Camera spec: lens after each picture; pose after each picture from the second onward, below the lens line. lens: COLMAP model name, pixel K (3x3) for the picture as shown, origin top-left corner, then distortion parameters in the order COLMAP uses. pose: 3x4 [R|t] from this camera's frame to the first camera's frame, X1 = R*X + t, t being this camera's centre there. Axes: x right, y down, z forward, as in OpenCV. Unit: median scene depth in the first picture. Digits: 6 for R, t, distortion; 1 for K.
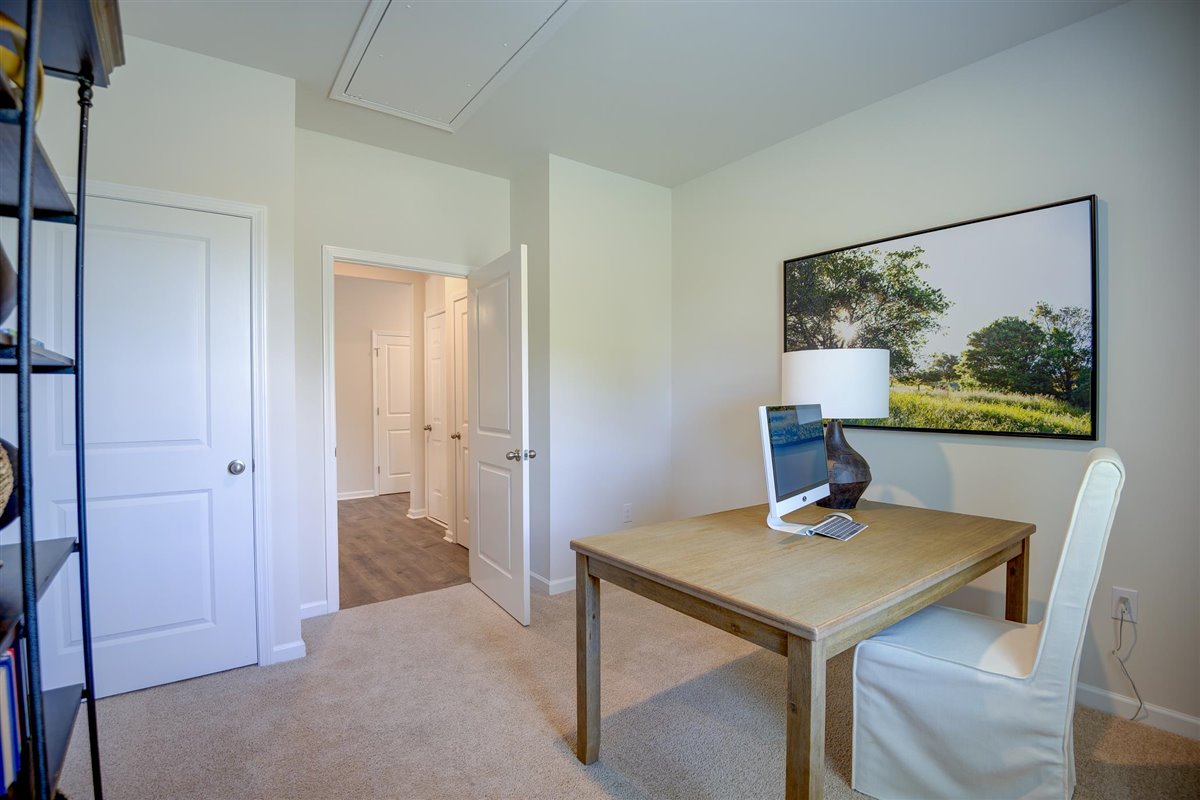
lens RADIAL K [[554.9, 0, 597.7], [0, 554.9, 403.7], [0, 0, 1]] dist [-0.004578, -0.030096]
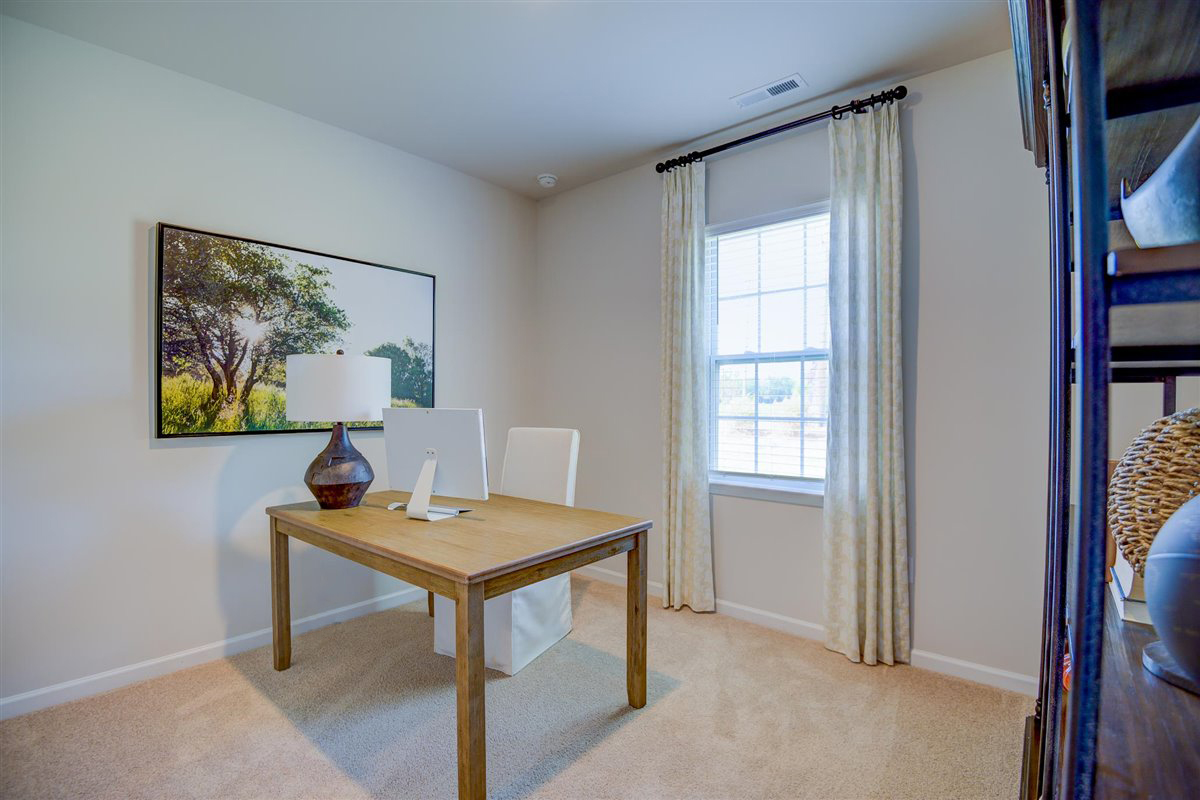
lens RADIAL K [[554.9, 0, 597.7], [0, 554.9, 403.7], [0, 0, 1]] dist [-0.004578, -0.030096]
pose [[-0.221633, -0.005741, 0.975113, -0.620846], [0.010174, 0.999915, 0.008199, -0.009810], [-0.975077, 0.011738, -0.221556, 0.684717]]
